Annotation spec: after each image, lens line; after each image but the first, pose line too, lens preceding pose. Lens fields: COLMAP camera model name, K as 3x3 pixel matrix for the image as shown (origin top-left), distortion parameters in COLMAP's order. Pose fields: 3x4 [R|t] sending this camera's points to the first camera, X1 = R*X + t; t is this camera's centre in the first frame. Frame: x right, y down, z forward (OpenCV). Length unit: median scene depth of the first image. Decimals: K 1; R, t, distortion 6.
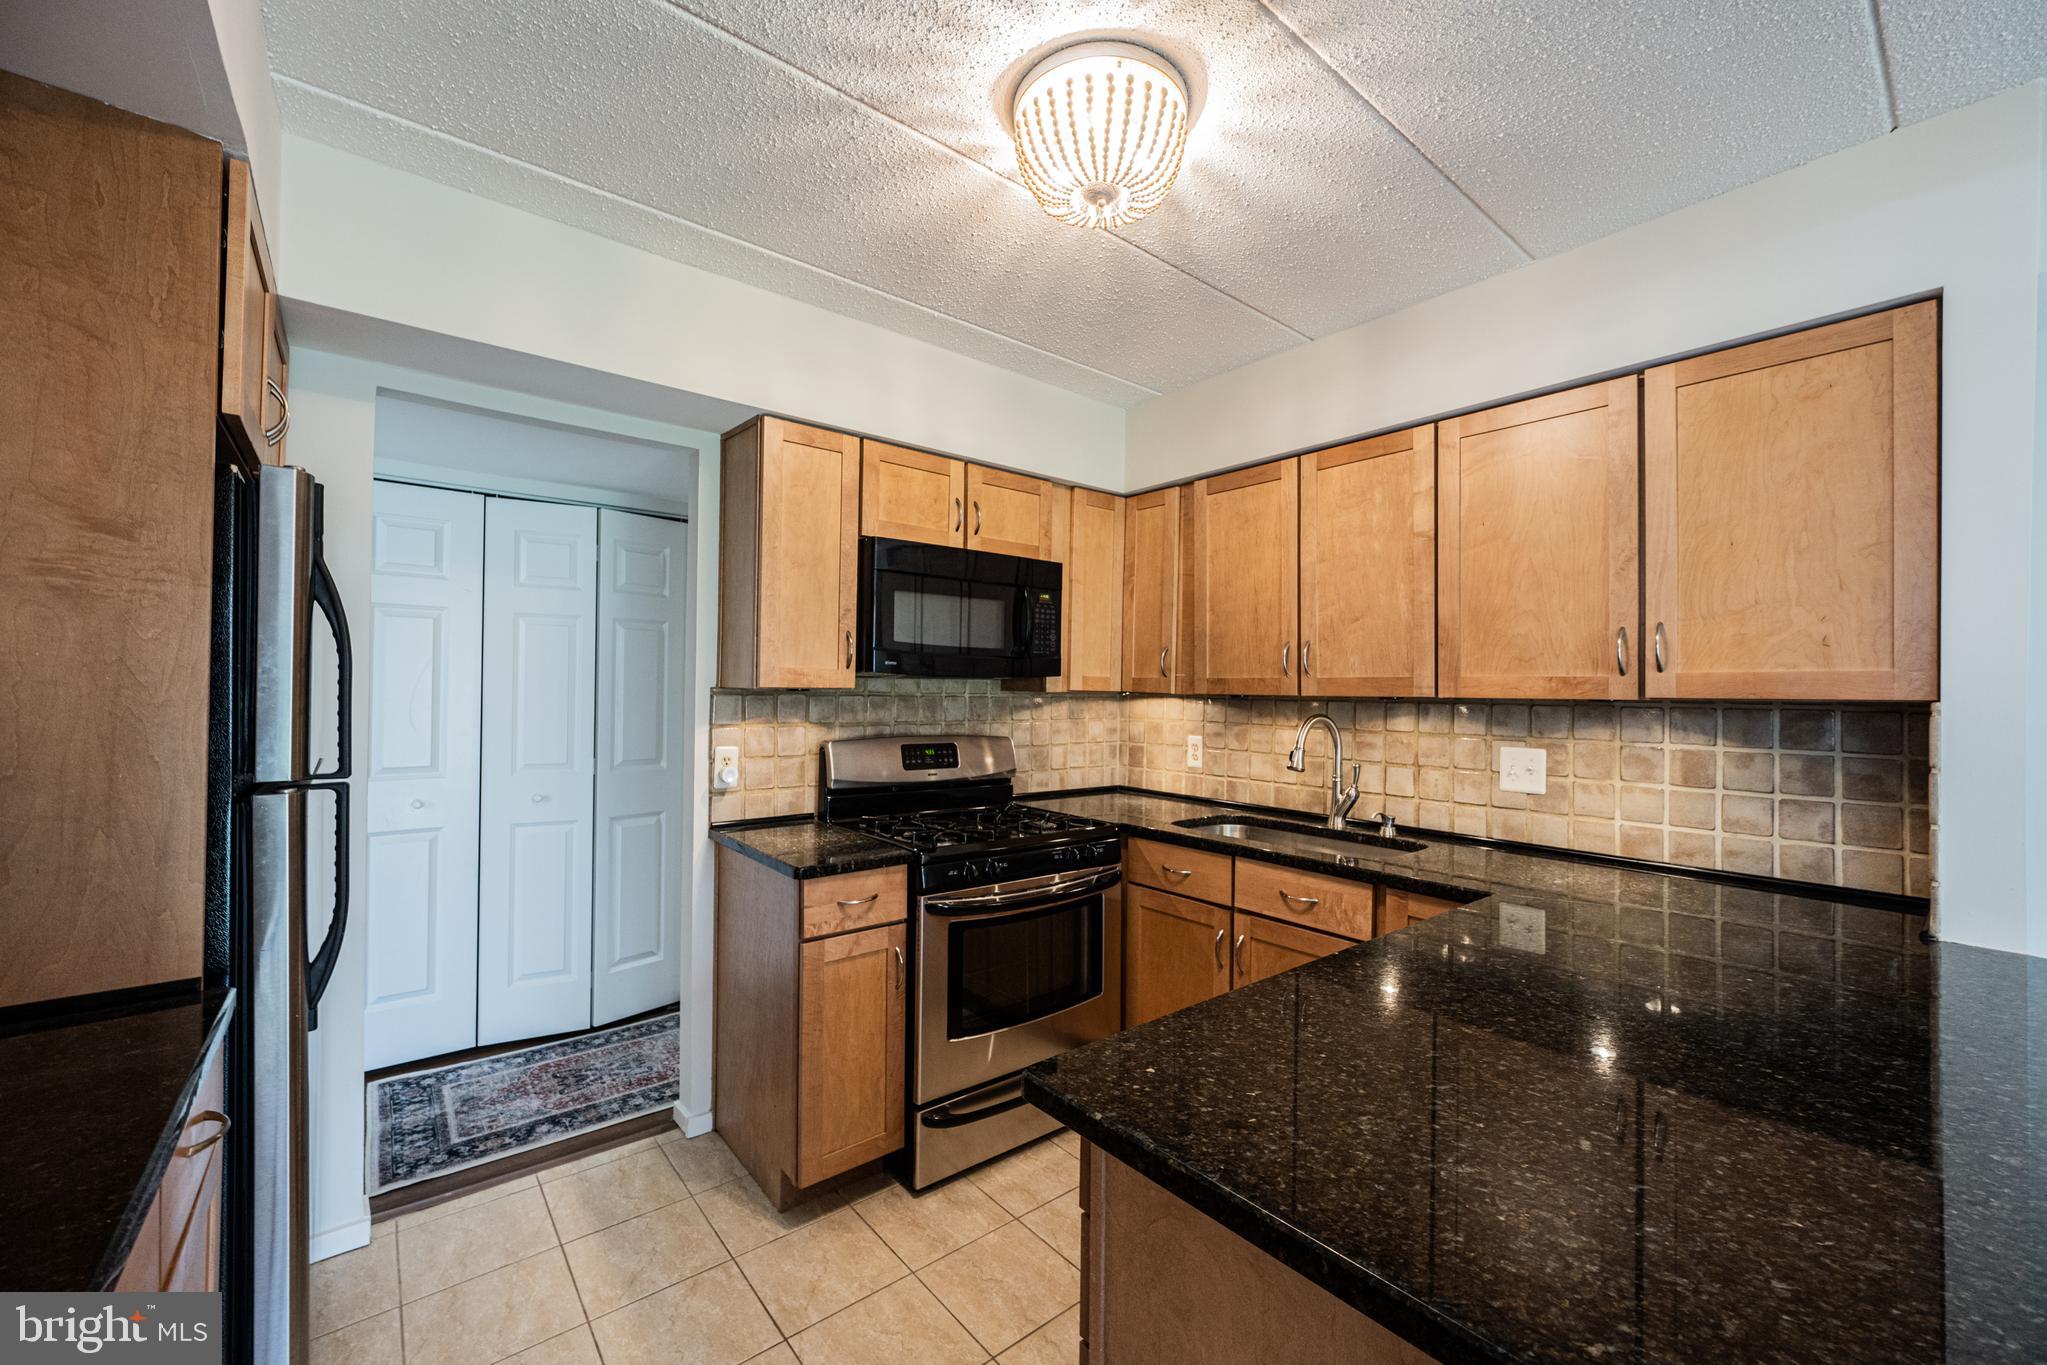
lens RADIAL K [[808.1, 0, 1028.6], [0, 808.1, 682.8], [0, 0, 1]] dist [-0.000292, -0.000095]
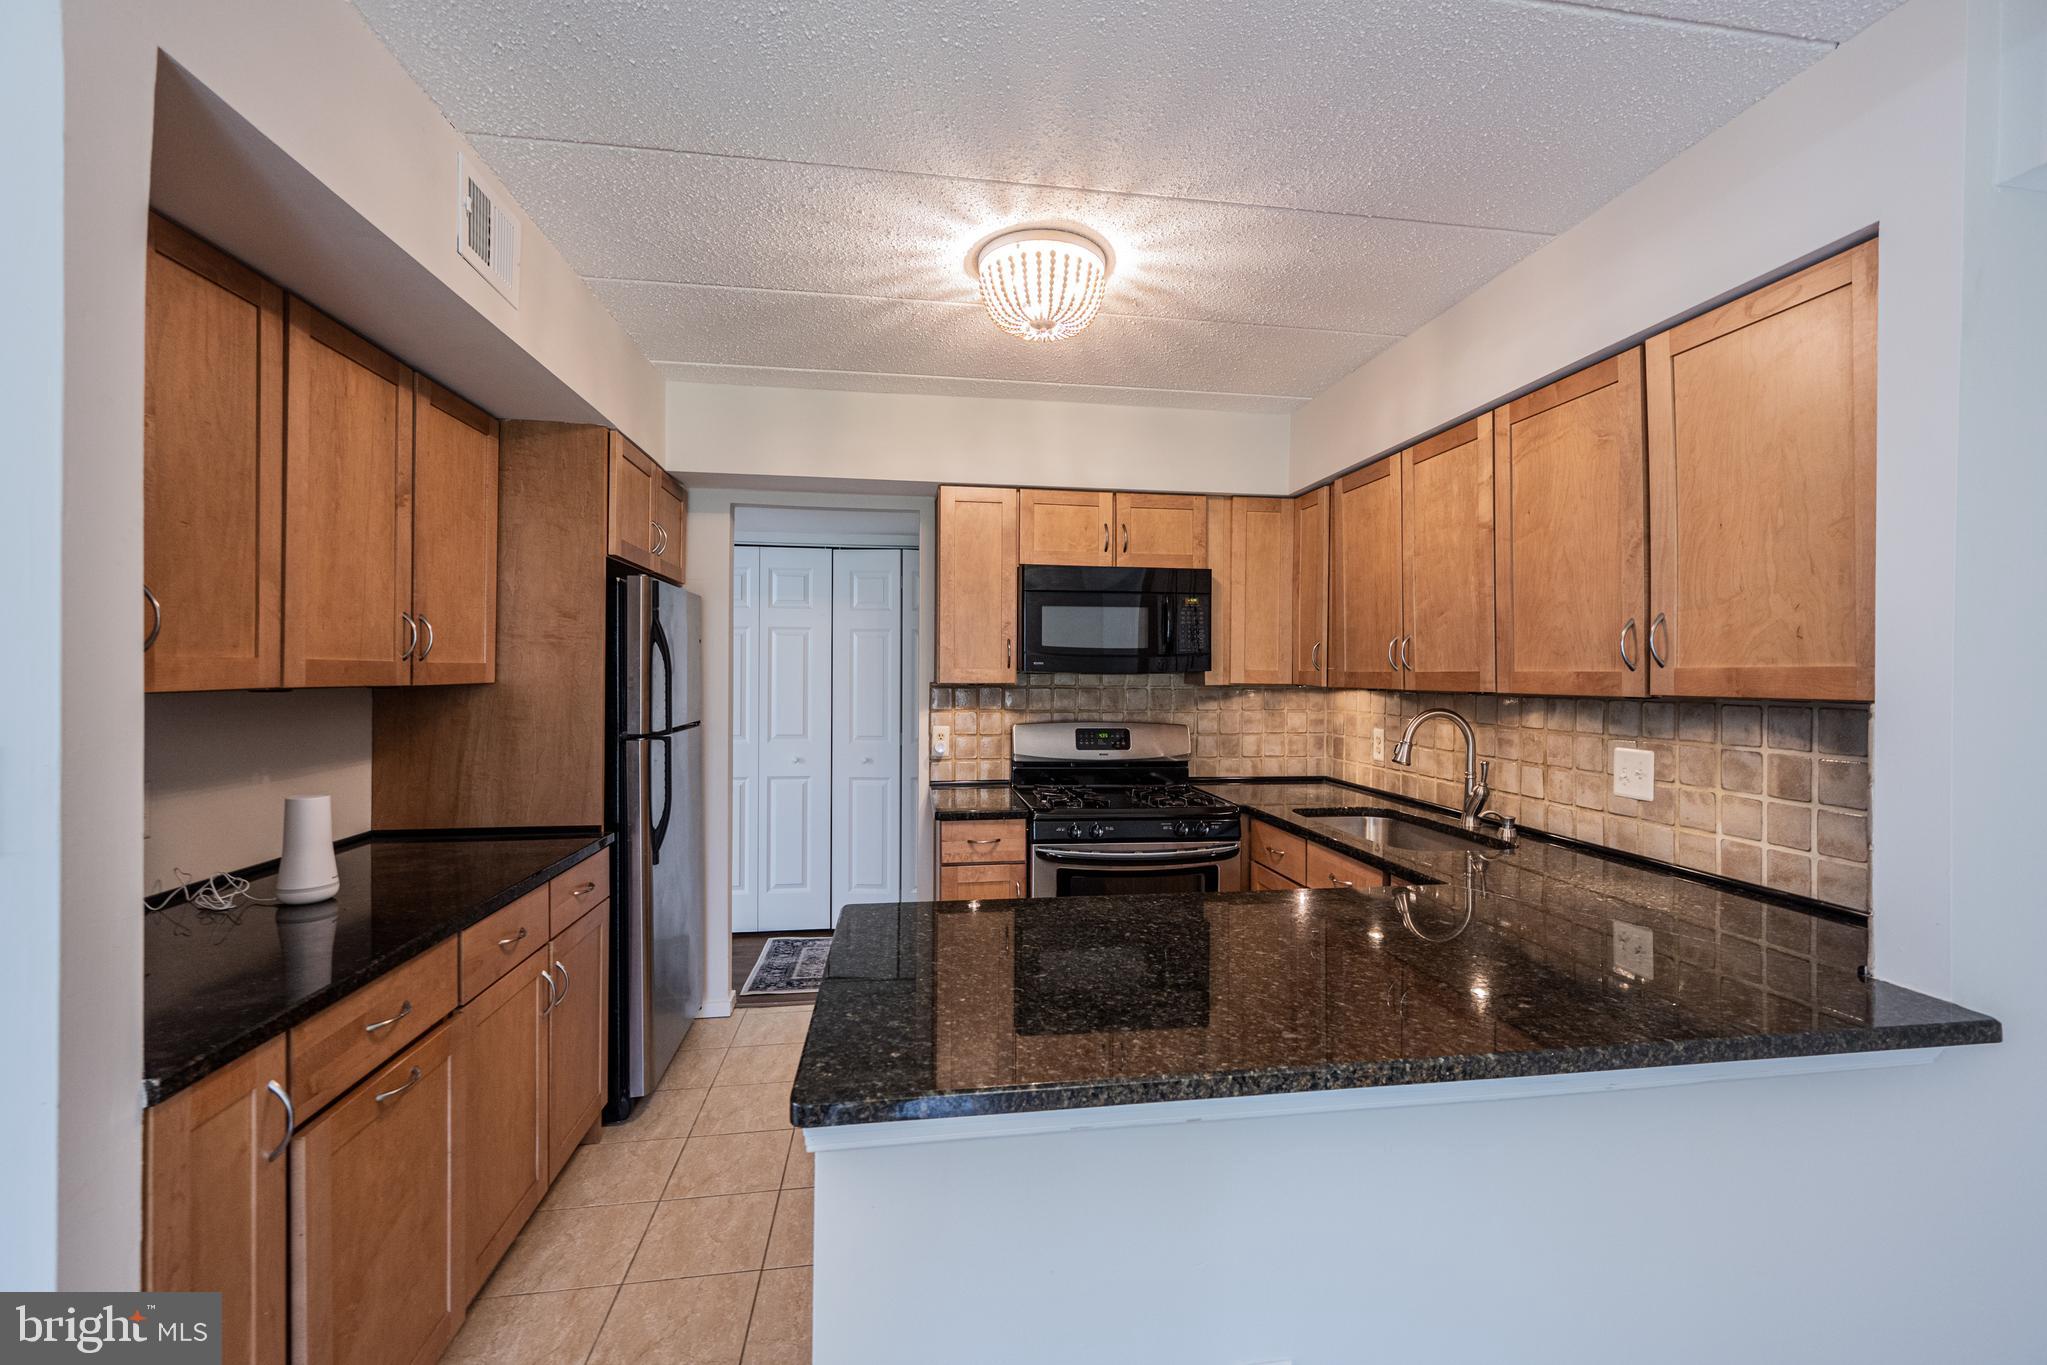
lens RADIAL K [[845.5, 0, 1027.0], [0, 845.5, 670.3], [0, 0, 1]] dist [0.000579, 0.000157]
pose [[0.857778, -0.009091, -0.513940, 0.495772], [0.009495, 0.999953, -0.001840, -0.011172], [0.513933, -0.003301, 0.857824, -0.148953]]
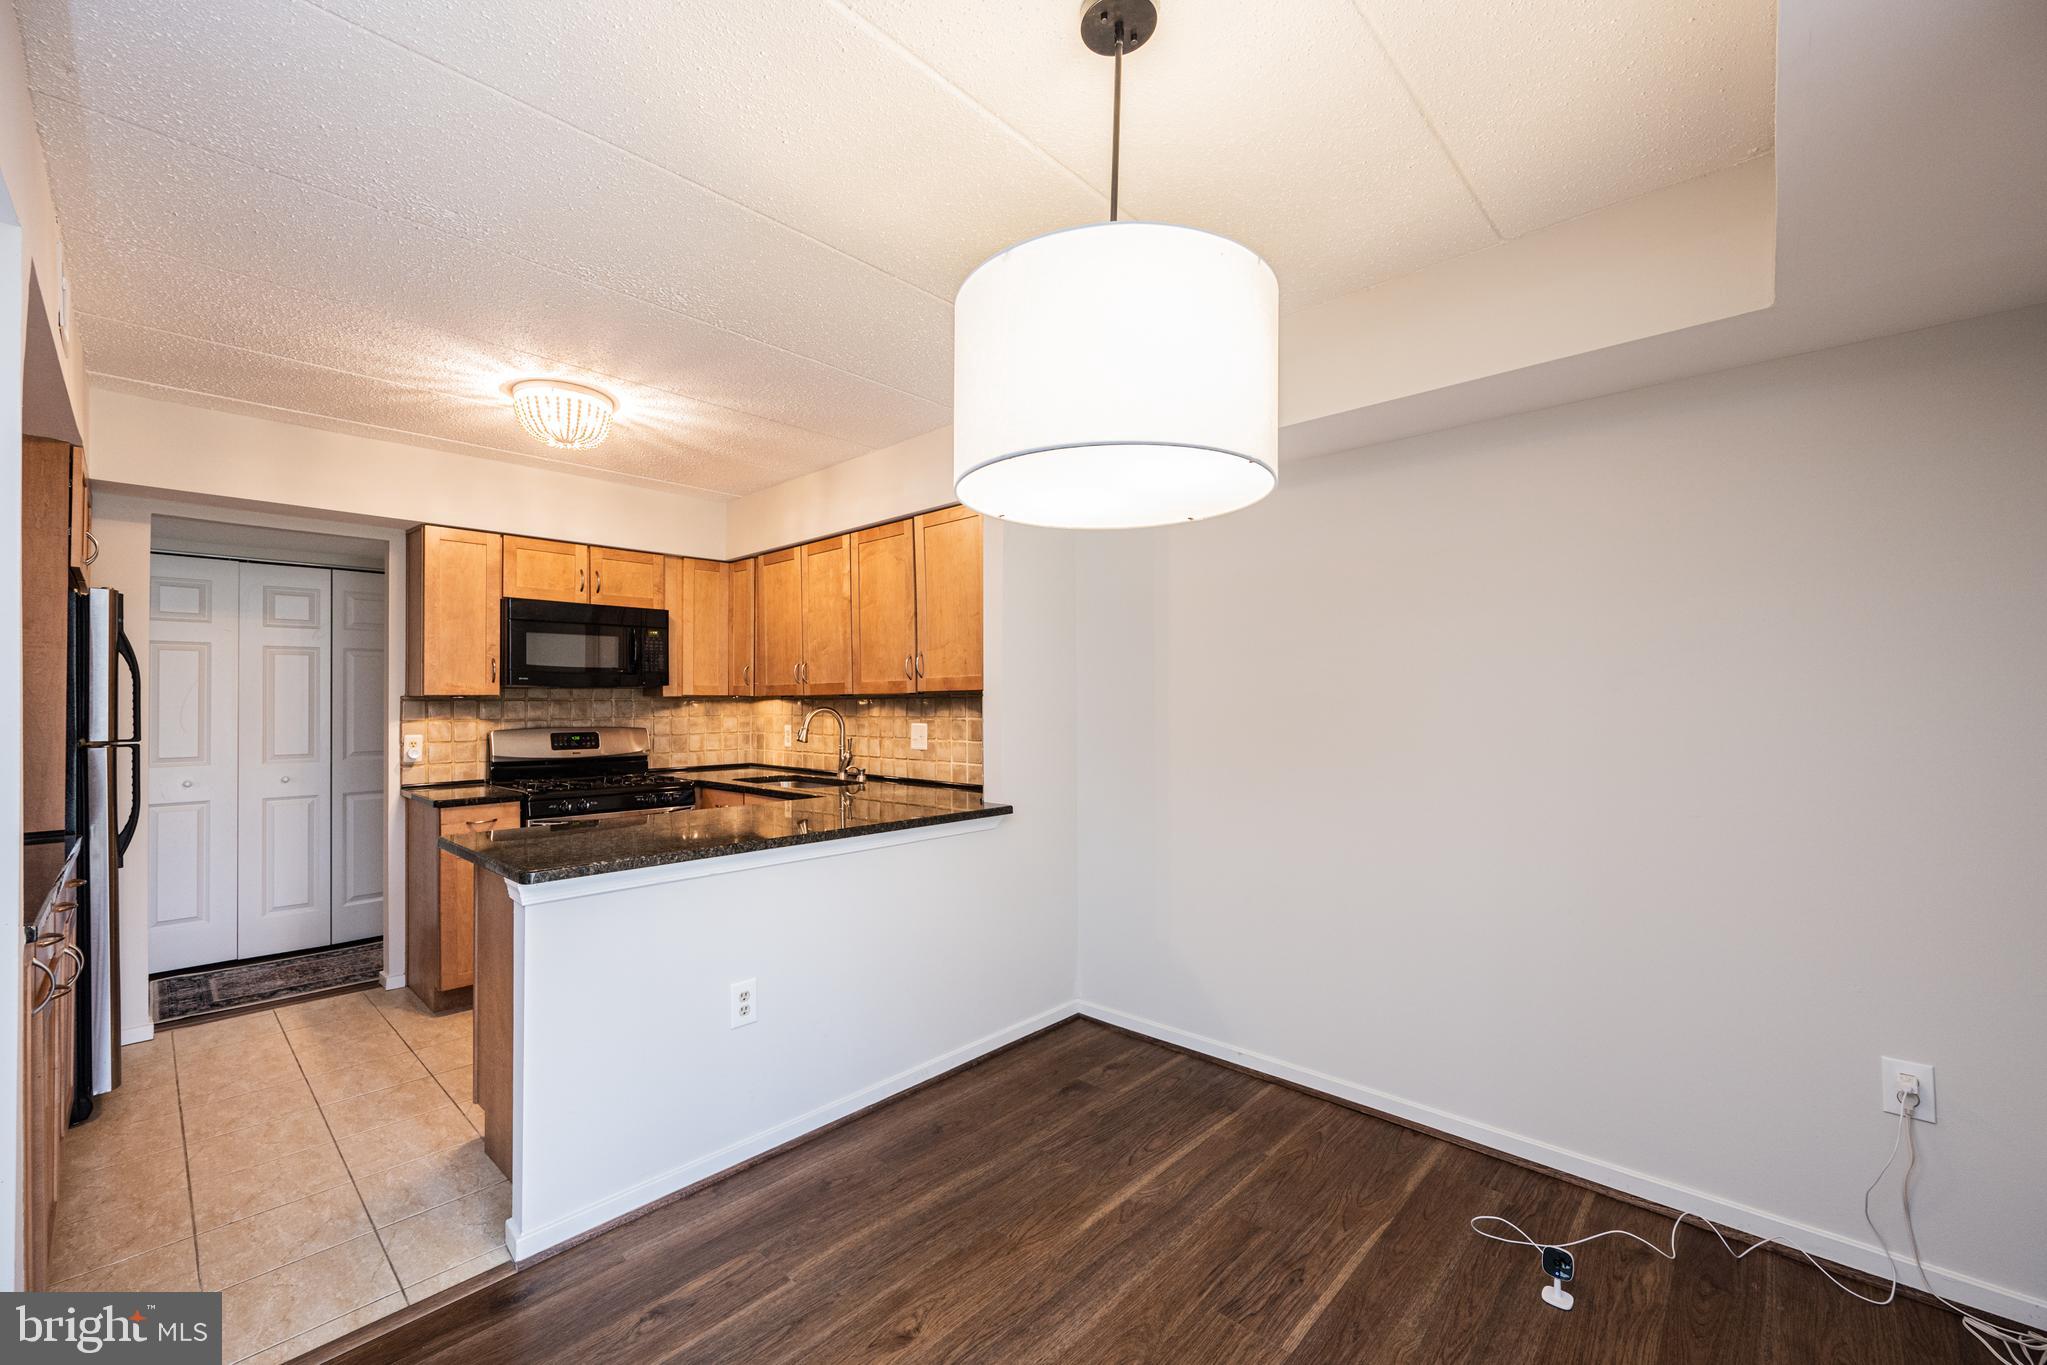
lens RADIAL K [[828.3, 0, 1021.3], [0, 828.3, 691.8], [0, 0, 1]] dist [-0.001172, -0.000049]
pose [[0.990956, -0.016618, 0.133155, 0.569926], [0.016938, 0.999856, -0.001274, 0.019583], [-0.133115, 0.003518, 0.991094, -0.716279]]
